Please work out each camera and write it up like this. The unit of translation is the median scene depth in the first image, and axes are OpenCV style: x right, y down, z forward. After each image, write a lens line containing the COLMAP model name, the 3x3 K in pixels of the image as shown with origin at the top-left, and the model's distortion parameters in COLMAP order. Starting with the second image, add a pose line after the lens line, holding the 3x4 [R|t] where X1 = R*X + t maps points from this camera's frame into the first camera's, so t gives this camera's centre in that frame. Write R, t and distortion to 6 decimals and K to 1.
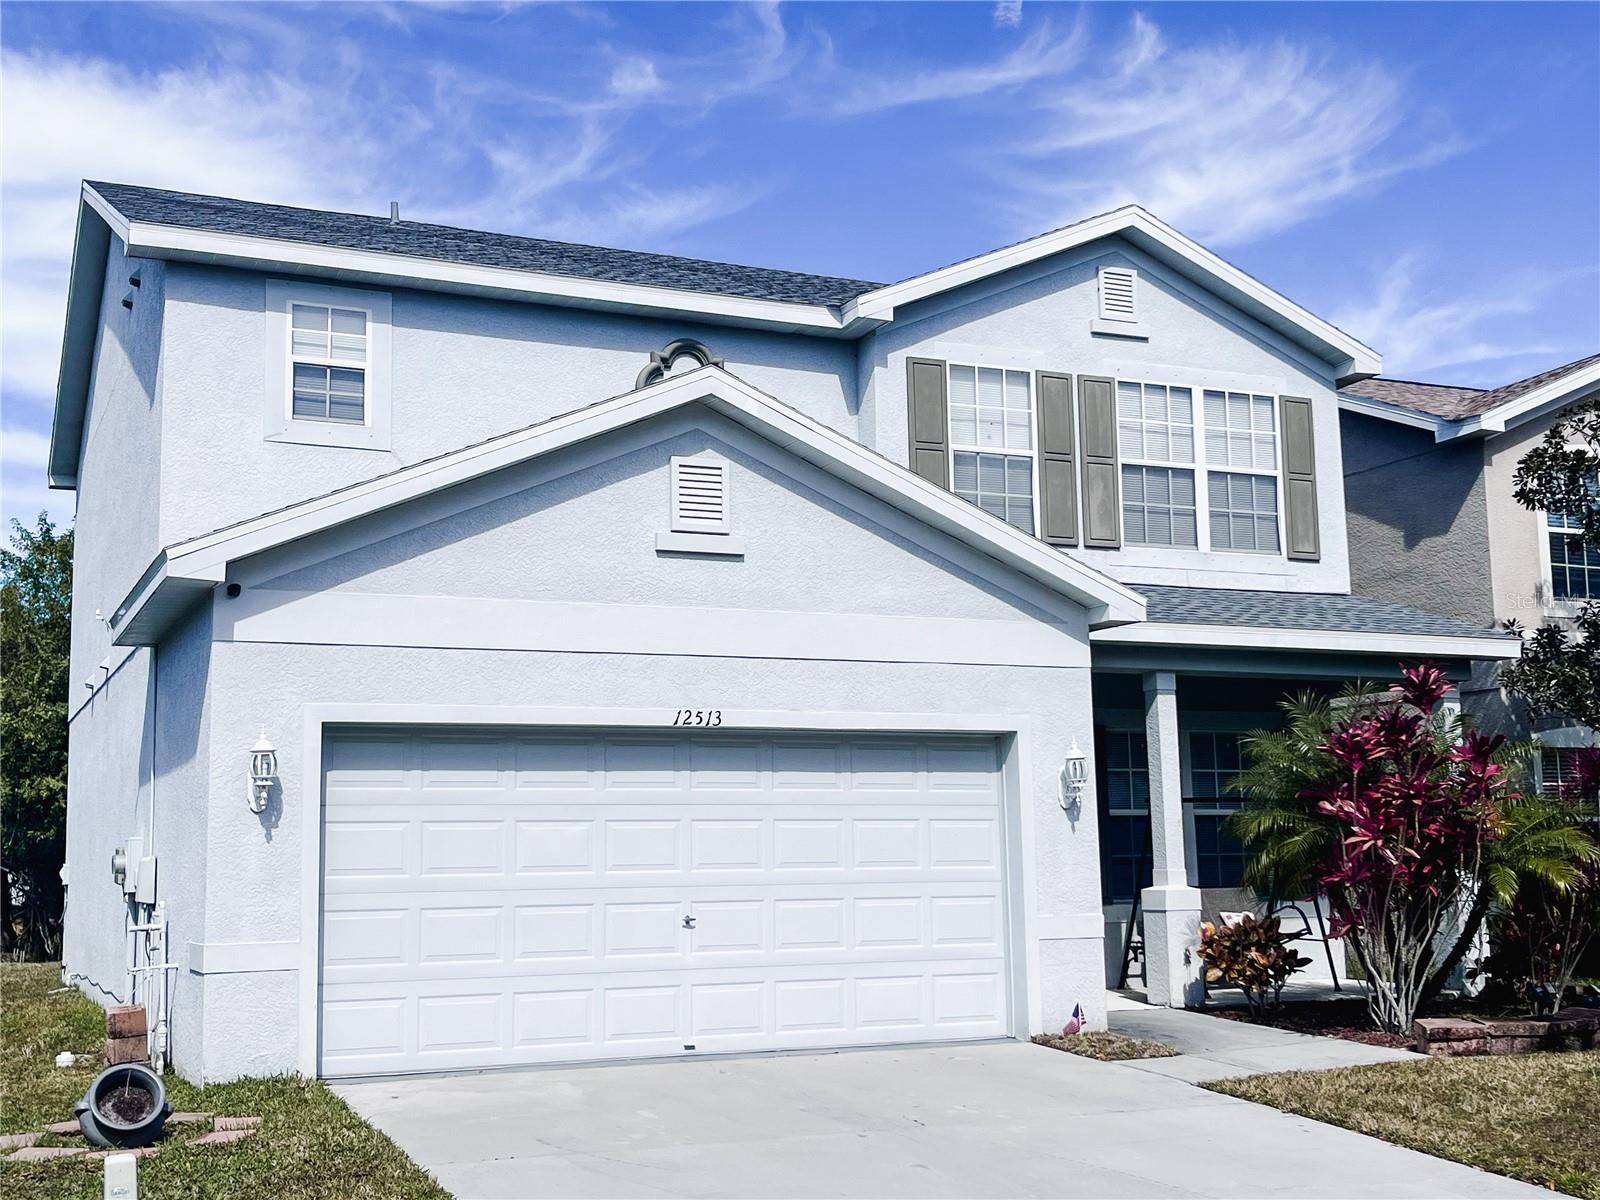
lens RADIAL K [[1852.6, 0, 772.1], [0, 1852.6, 635.7], [0, 0, 1]] dist [0.063506, -0.116212]
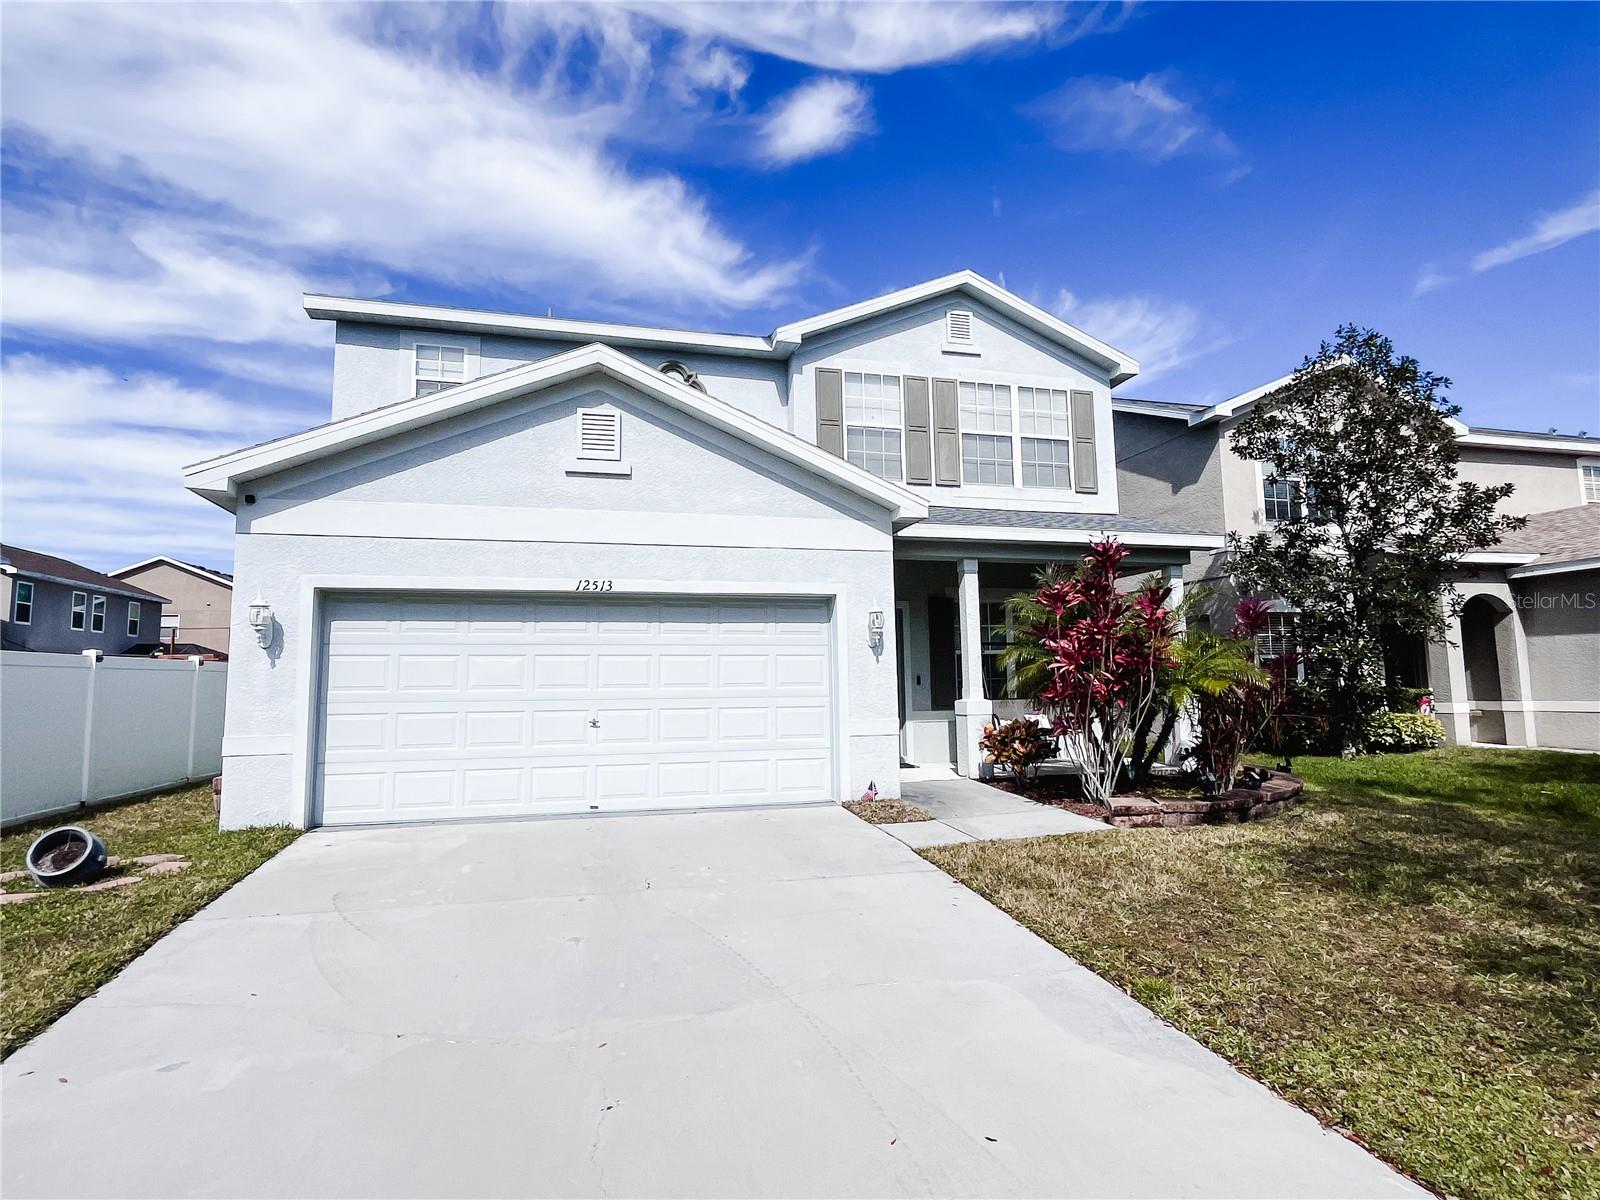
lens RADIAL K [[839.9, 0, 800.0], [0, 839.9, 600.0], [0, 0, 1]] dist [-0.002537, 0.000278]
pose [[0.987475, -0.012897, -0.157250, 0.174796], [0.016586, 0.999617, 0.022175, 0.034204], [0.156904, -0.024505, 0.987310, 0.285719]]
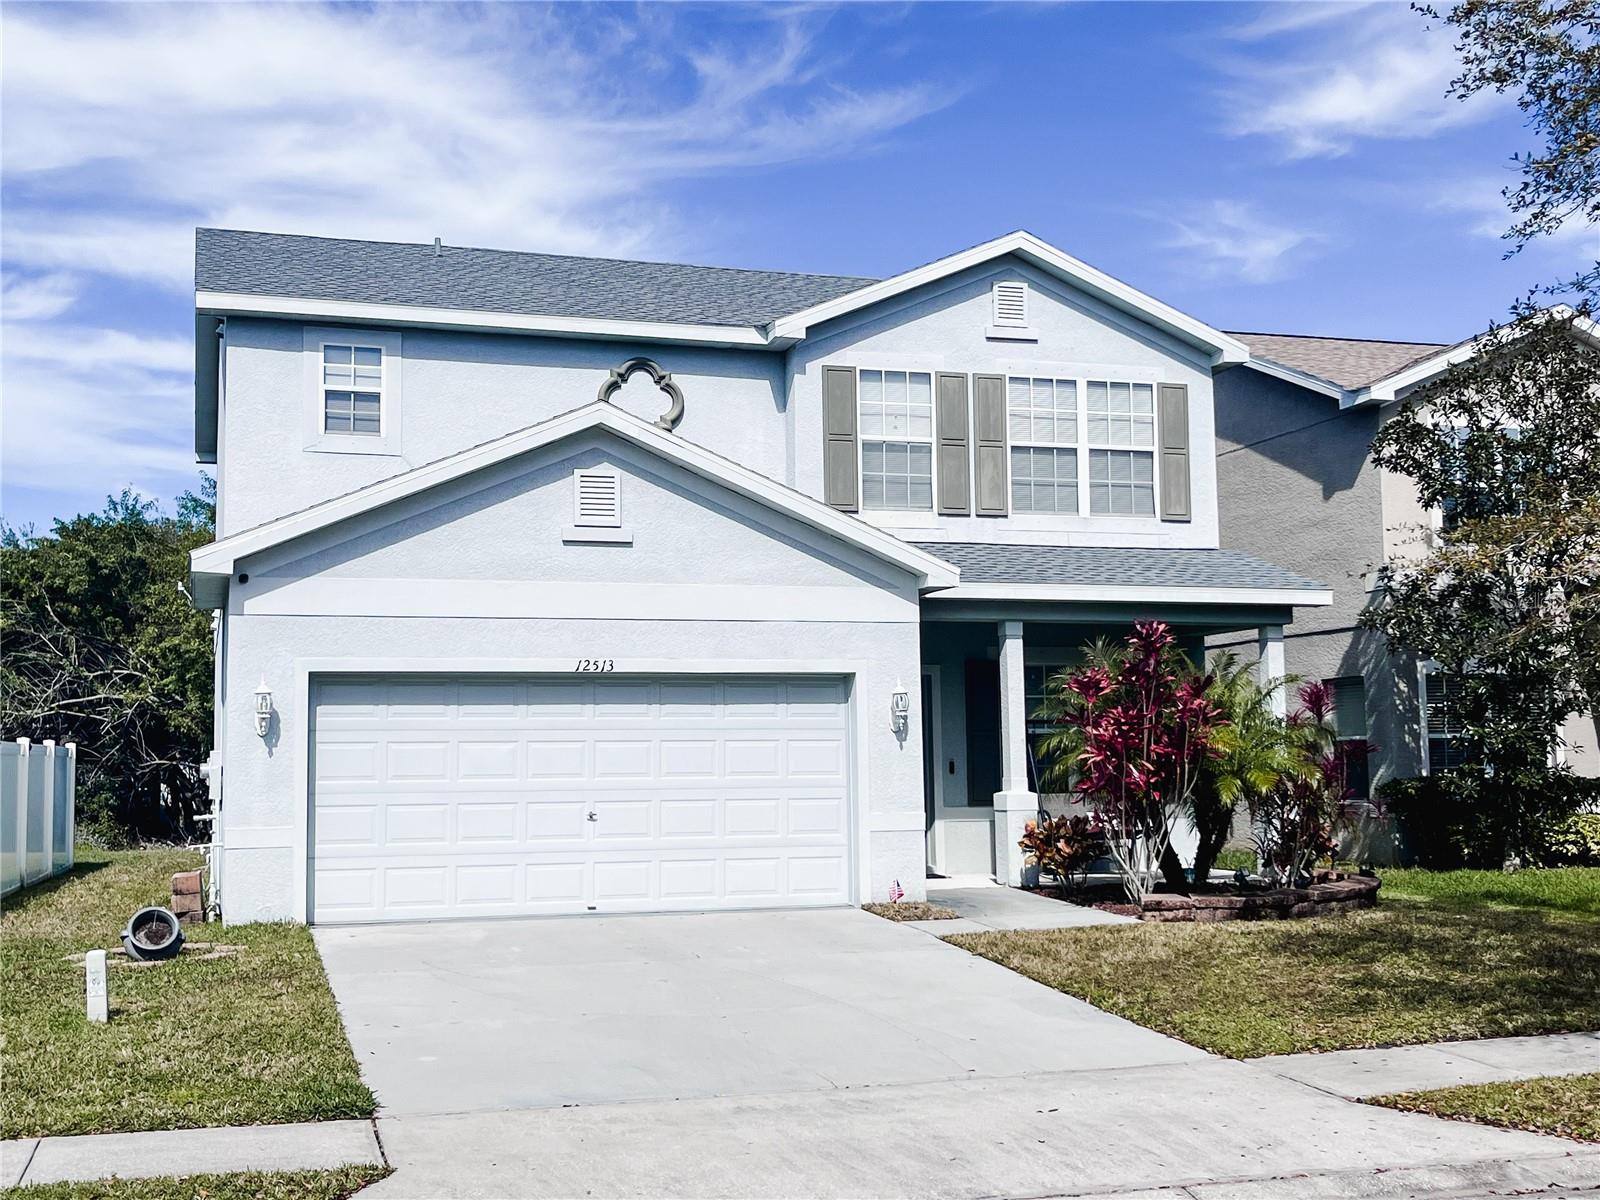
lens RADIAL K [[1892.5, 0, 800.0], [0, 1892.5, 600.0], [0, 0, 1]] dist [0.078001, -0.058598]
pose [[0.993722, -0.004664, -0.111783, 0.203262], [0.008632, 0.999349, 0.035041, -0.038856], [0.111547, -0.035786, 0.993115, -0.270535]]
